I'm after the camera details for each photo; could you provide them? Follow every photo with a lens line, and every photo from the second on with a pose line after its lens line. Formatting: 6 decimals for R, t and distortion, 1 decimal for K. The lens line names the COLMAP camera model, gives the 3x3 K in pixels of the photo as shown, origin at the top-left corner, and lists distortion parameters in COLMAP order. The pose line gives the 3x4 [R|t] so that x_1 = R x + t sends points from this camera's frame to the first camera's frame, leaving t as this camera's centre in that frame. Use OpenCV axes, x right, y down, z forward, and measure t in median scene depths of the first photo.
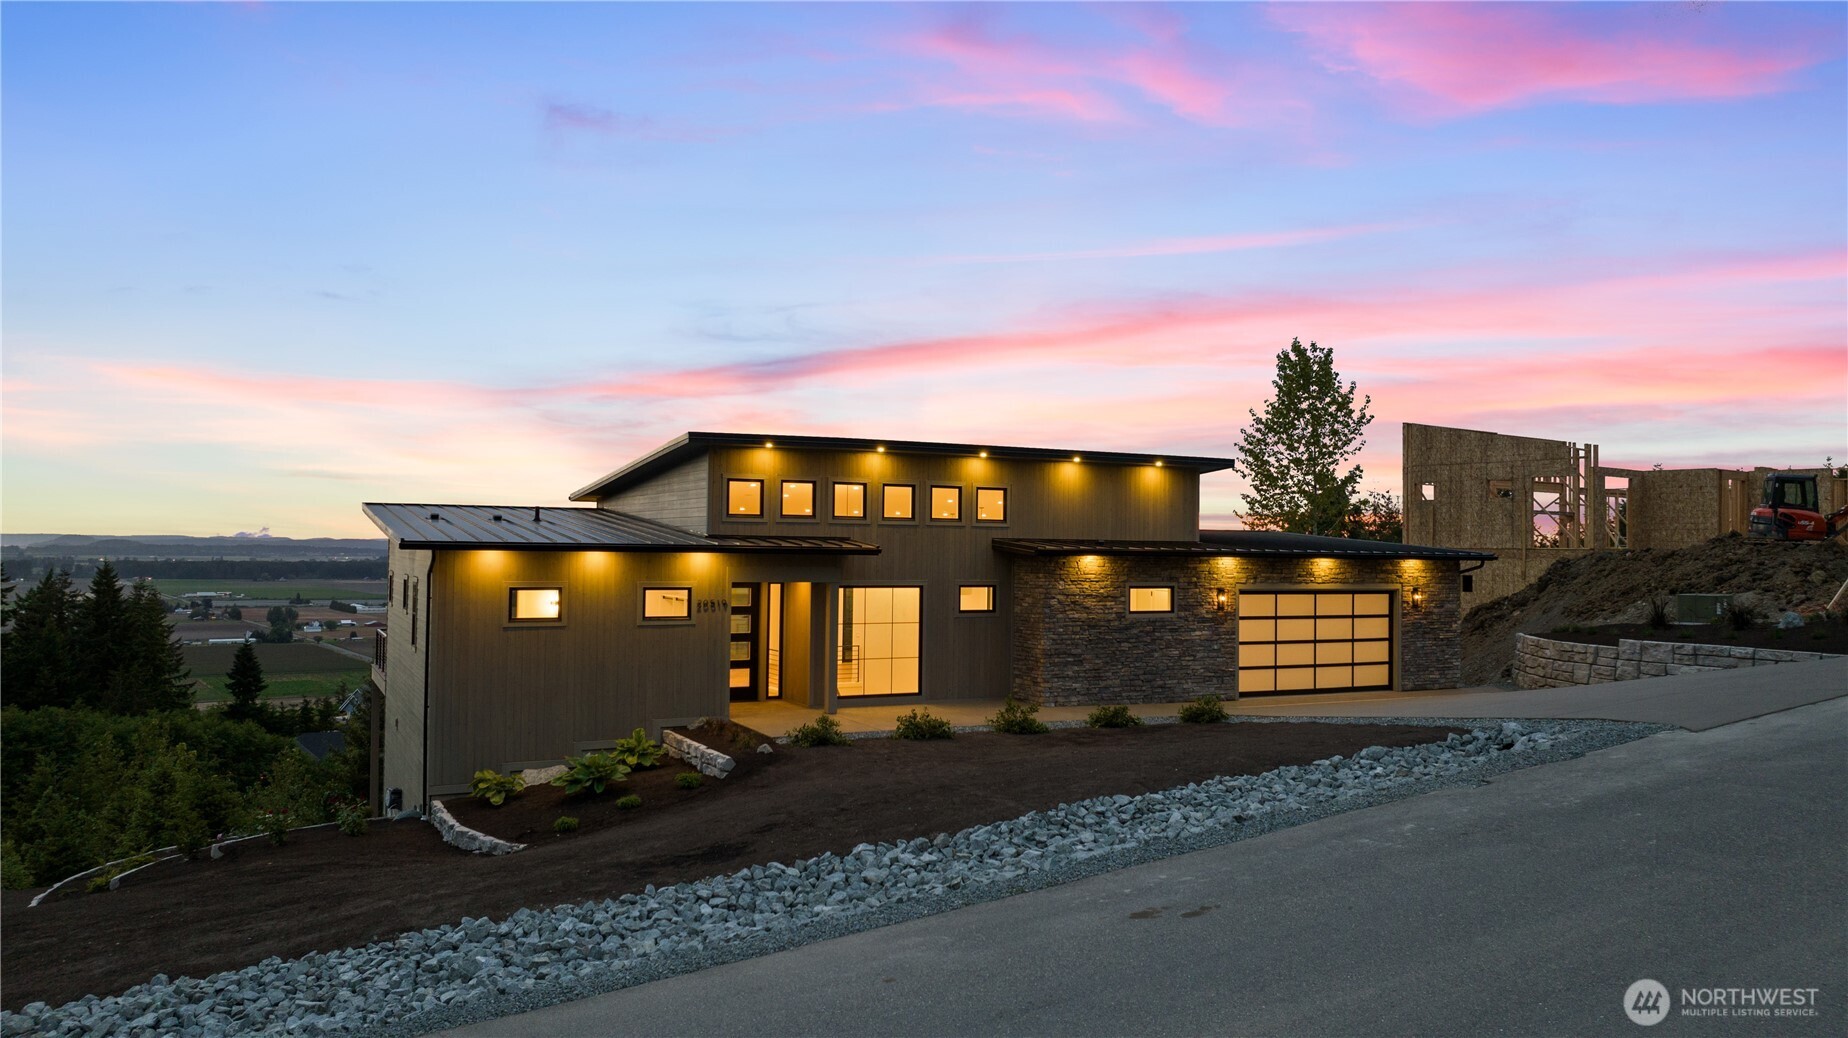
lens RADIAL K [[1203.4, 0, 924.0], [0, 1203.4, 519.0], [0, 0, 1]] dist [-0.025485, 0.000057]
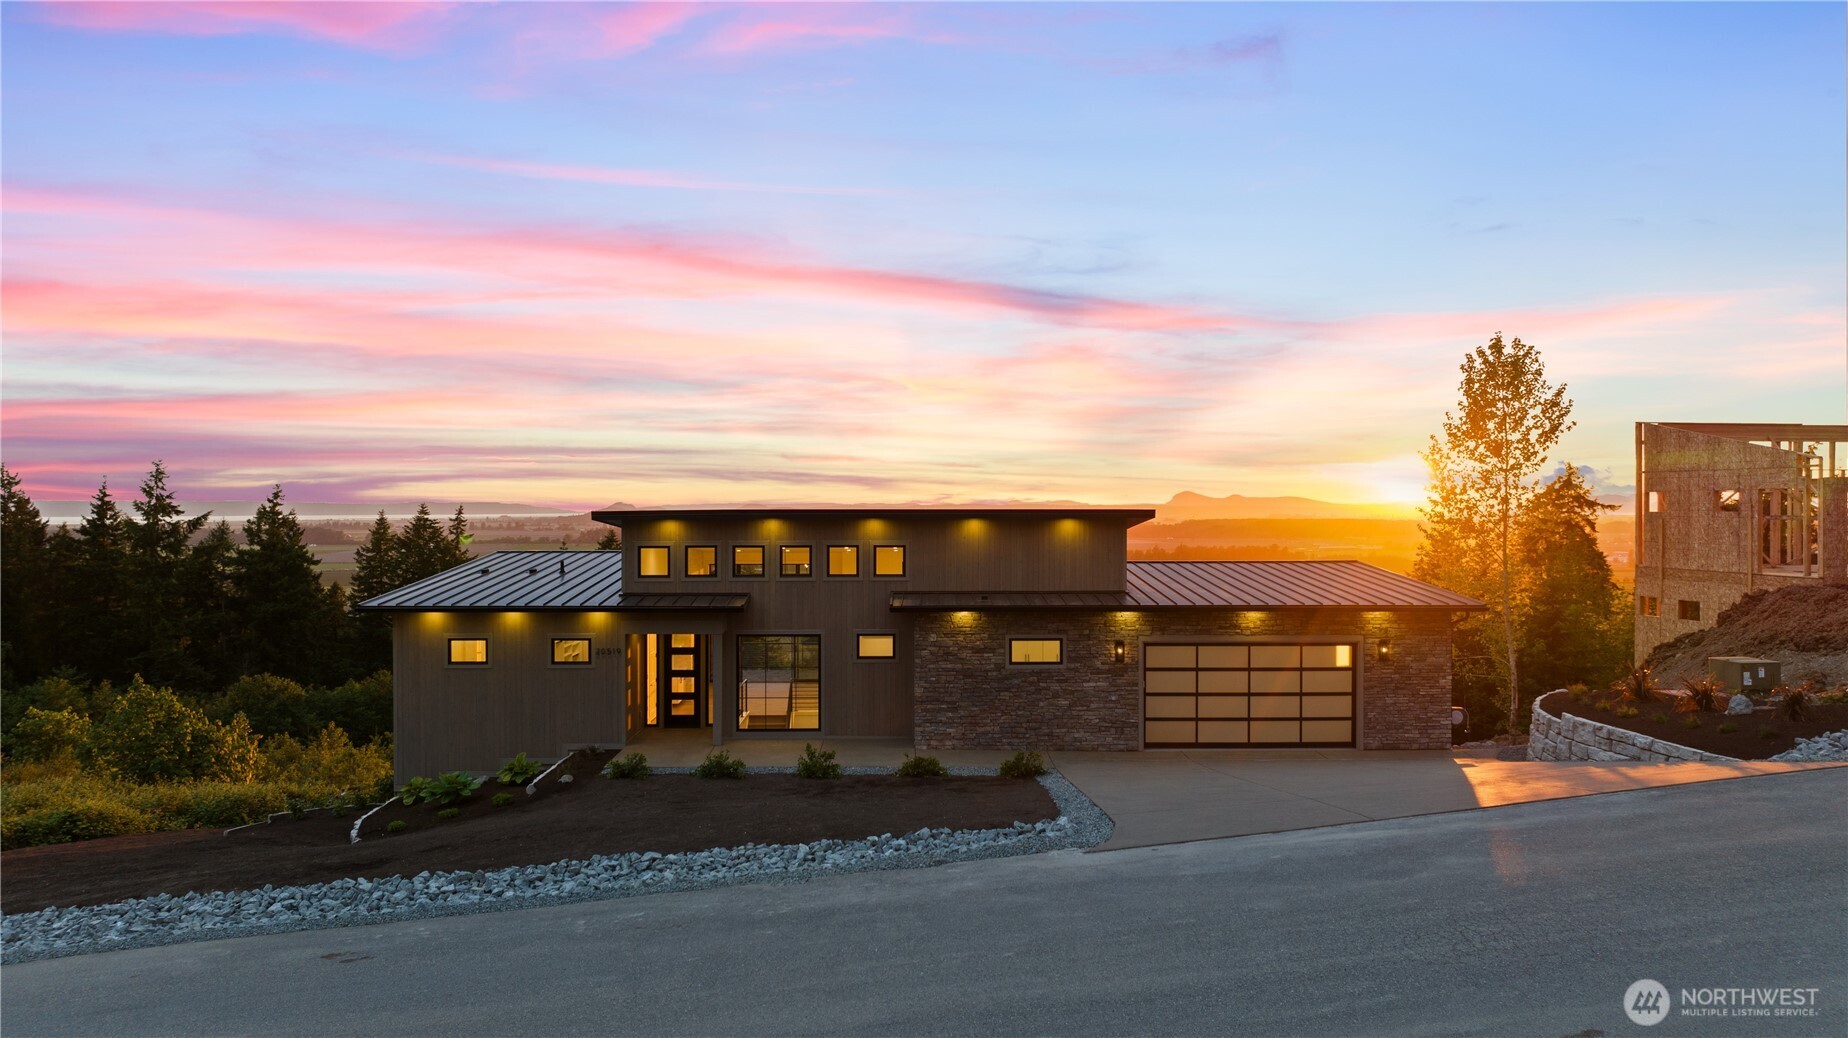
lens RADIAL K [[1203.4, 0, 924.0], [0, 1203.4, 519.0], [0, 0, 1]] dist [-0.025485, 0.000057]
pose [[0.915312, -0.009435, -0.402635, 0.516991], [0.019459, 0.999594, 0.020812, -0.071062], [0.402275, -0.026884, 0.915124, 0.005837]]
